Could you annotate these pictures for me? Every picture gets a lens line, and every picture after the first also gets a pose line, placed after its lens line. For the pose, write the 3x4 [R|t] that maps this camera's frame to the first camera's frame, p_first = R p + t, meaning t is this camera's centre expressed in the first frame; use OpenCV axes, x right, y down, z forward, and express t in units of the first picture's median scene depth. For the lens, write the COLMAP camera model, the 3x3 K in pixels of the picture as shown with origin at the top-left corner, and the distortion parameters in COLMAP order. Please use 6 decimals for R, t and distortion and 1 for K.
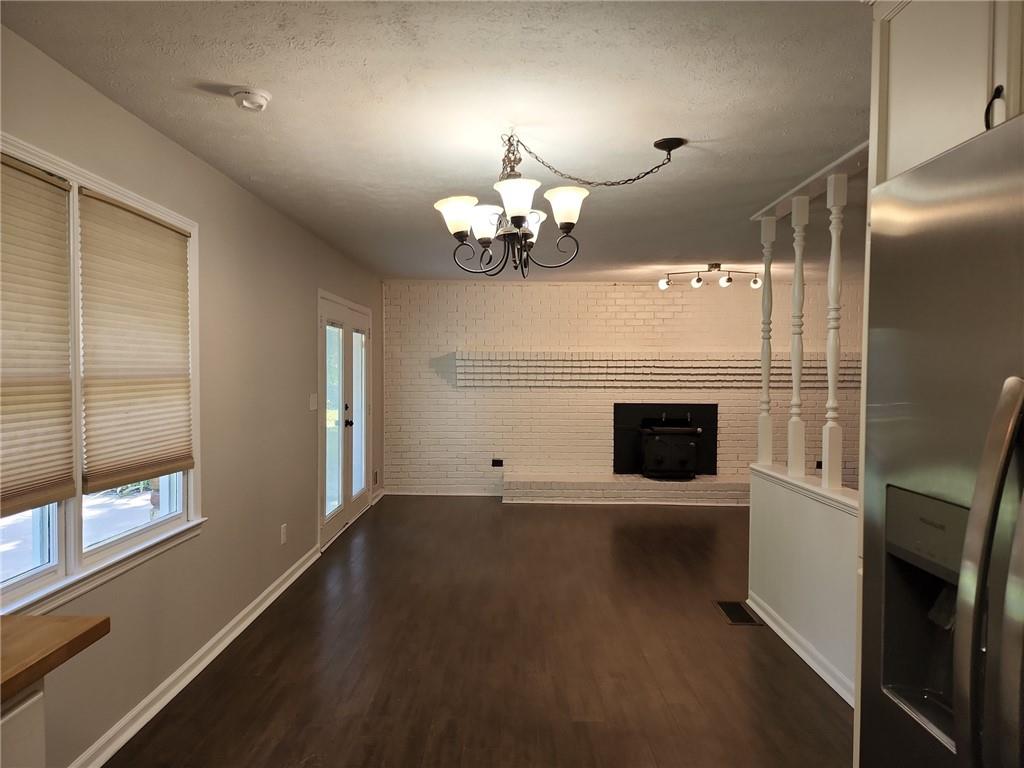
lens RADIAL K [[687.2, 0, 512.0], [0, 687.2, 384.0], [0, 0, 1]] dist [-0.000440, -0.001372]
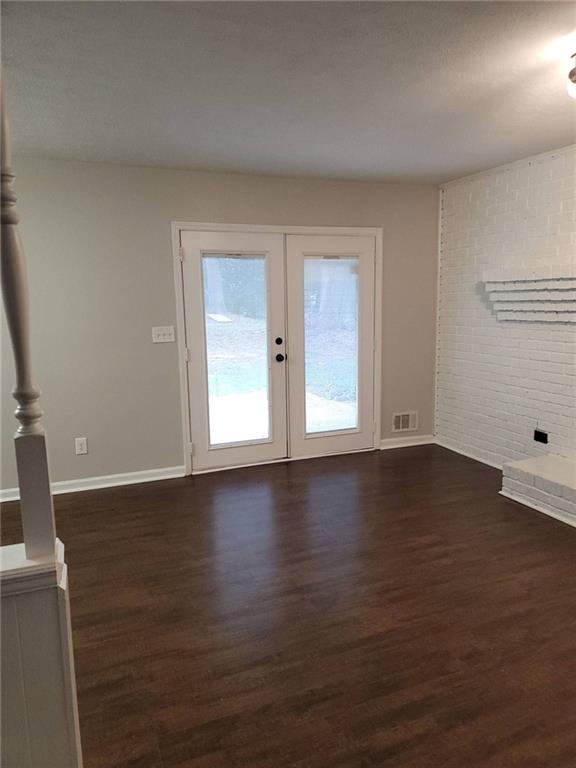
lens RADIAL K [[515.4, 0, 288.0], [0, 515.4, 384.0], [0, 0, 1]] dist [-0.000440, -0.001372]
pose [[0.359008, 0.127076, -0.924643, 0.492385], [-0.000222, 0.990699, 0.136068, -0.005702], [0.933335, -0.048644, 0.355697, 0.842193]]
